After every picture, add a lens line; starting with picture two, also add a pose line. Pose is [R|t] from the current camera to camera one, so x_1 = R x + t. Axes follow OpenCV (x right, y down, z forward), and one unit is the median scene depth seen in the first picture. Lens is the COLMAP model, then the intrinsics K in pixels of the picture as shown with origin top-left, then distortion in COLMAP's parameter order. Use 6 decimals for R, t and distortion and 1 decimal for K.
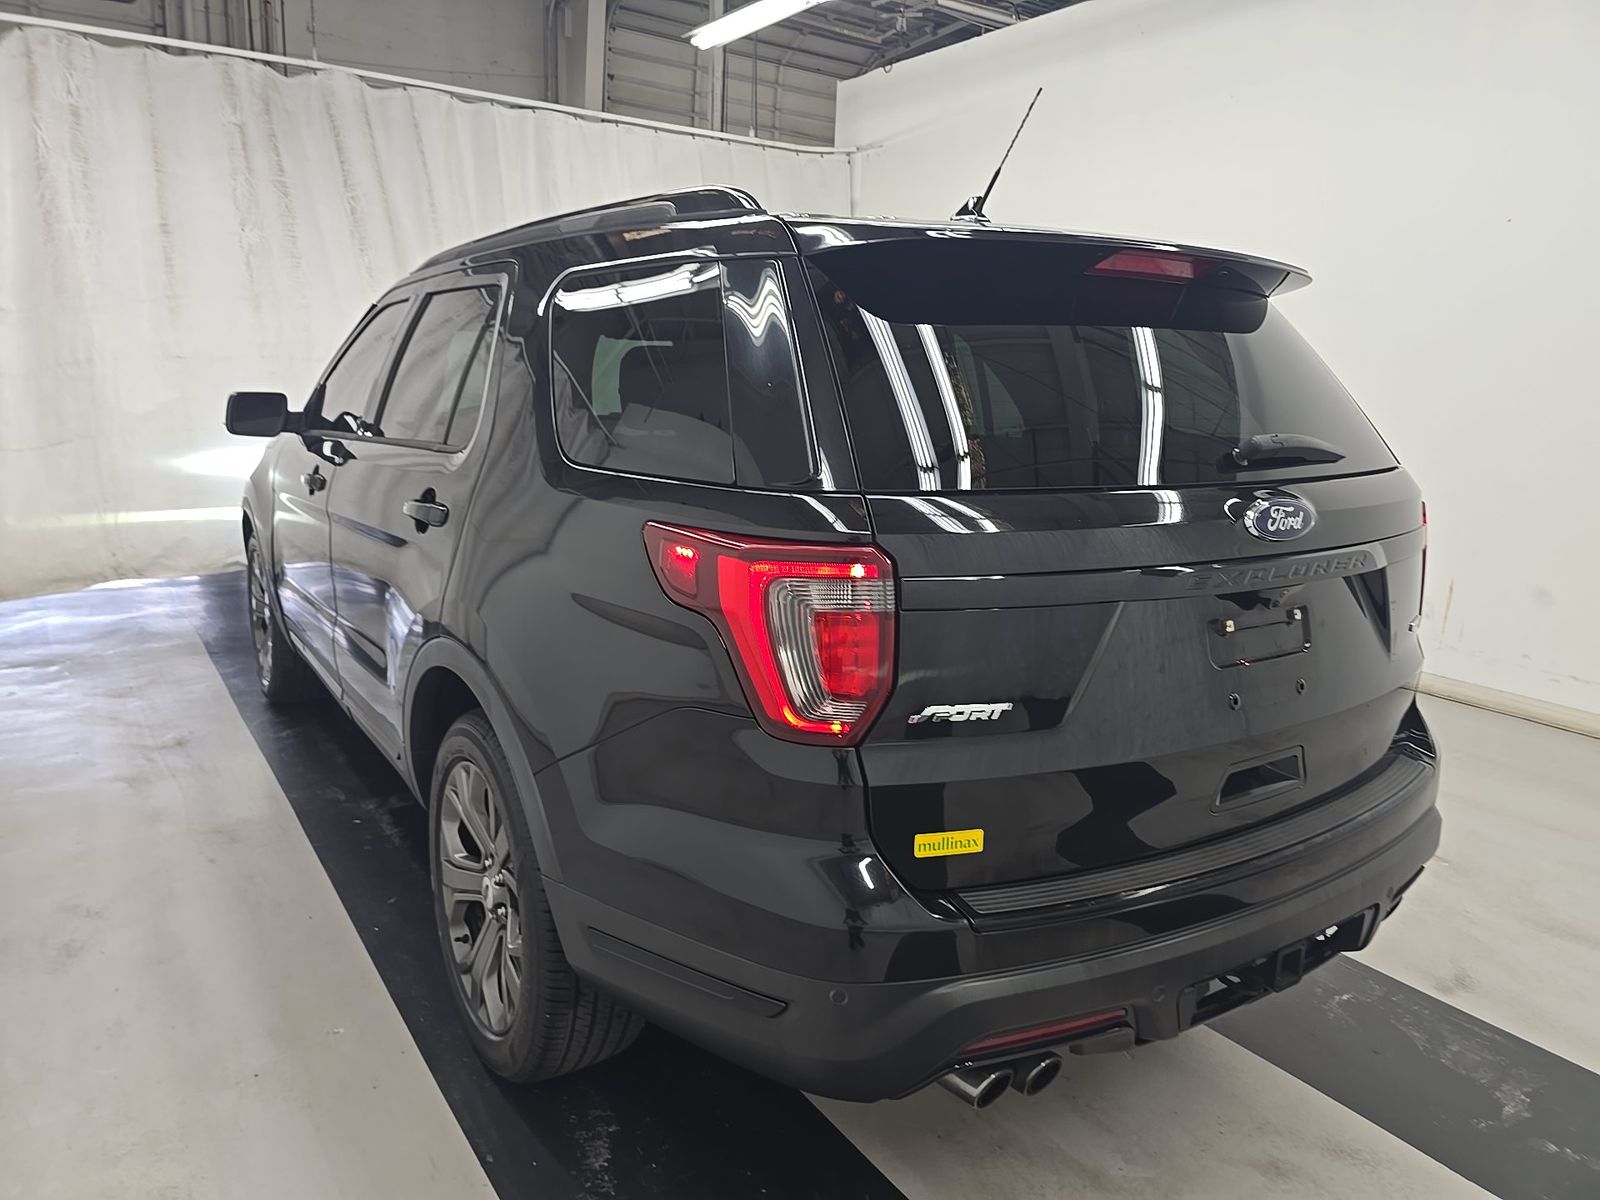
lens RADIAL K [[1076.6, 0, 800.0], [0, 1076.6, 600.0], [0, 0, 1]] dist [0.068116, -0.061128]
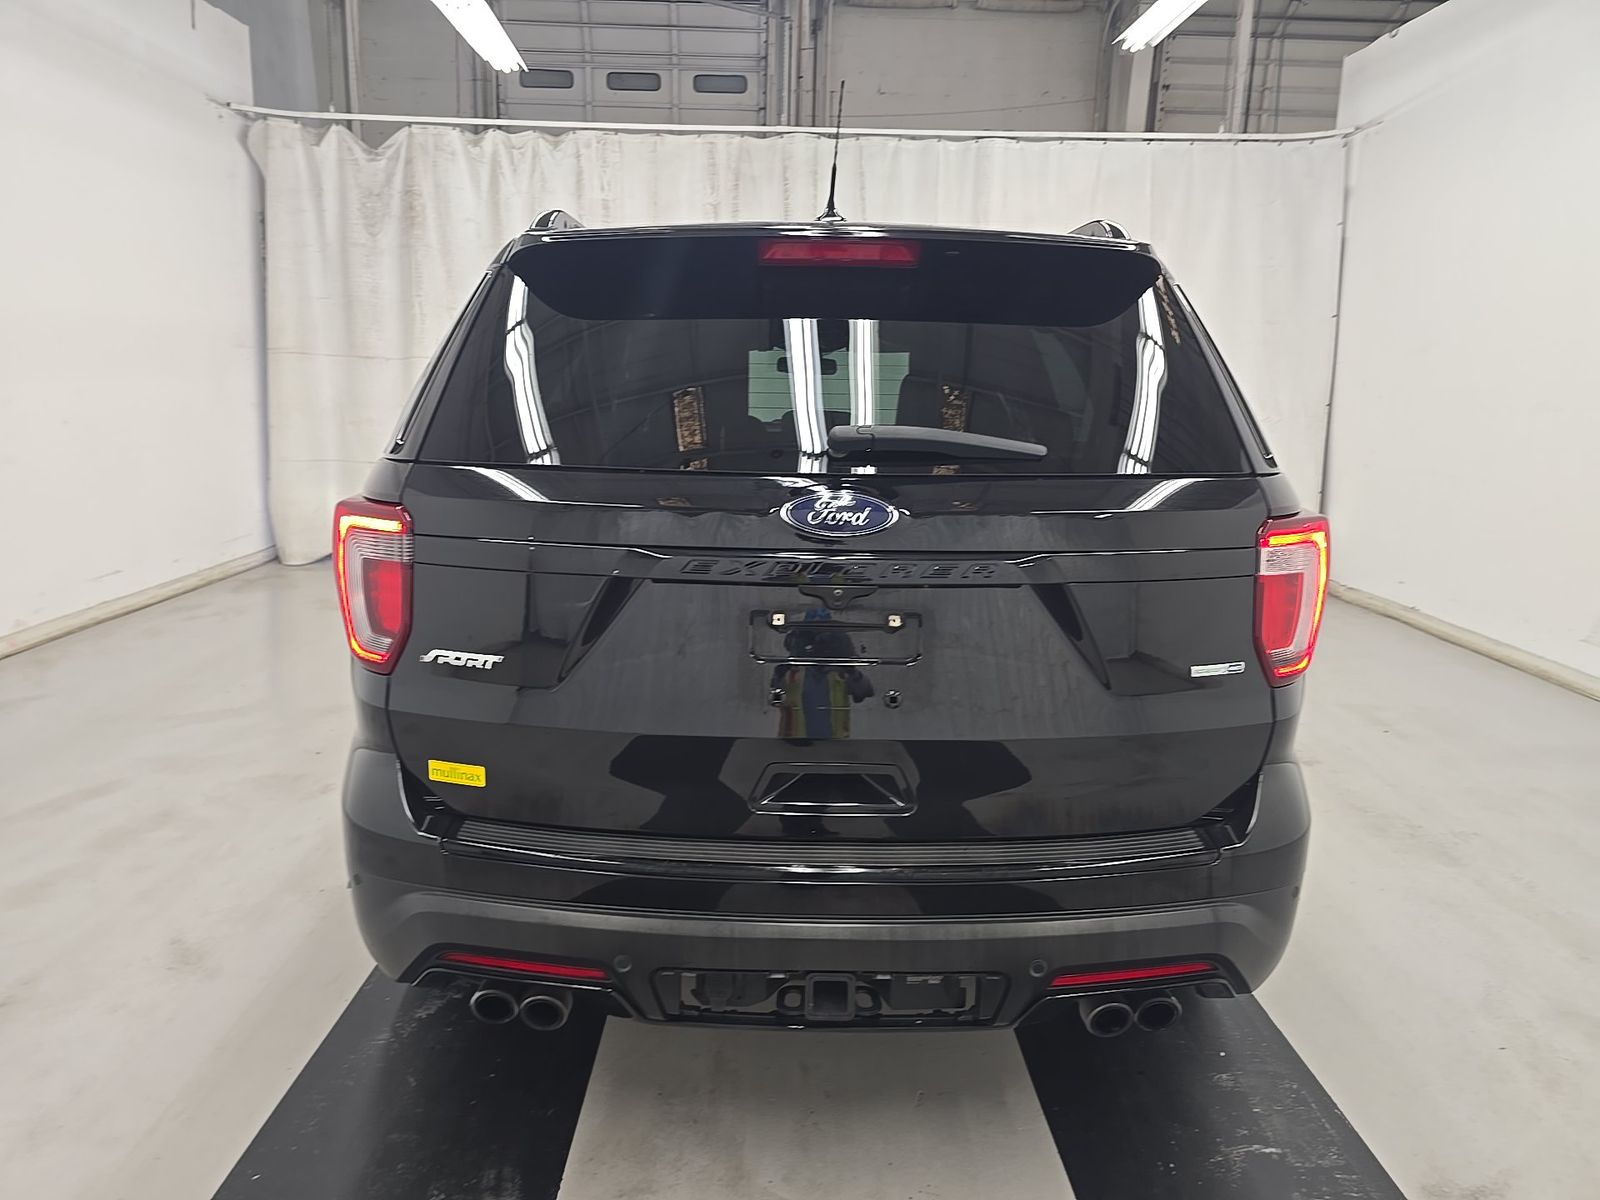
lens RADIAL K [[1076.6, 0, 800.0], [0, 1076.6, 600.0], [0, 0, 1]] dist [0.068116, -0.061128]
pose [[0.845413, 0.092089, -0.526115, 0.799610], [-0.102766, 0.994665, 0.008967, -0.002982], [0.524134, 0.046486, 0.850366, 0.163182]]
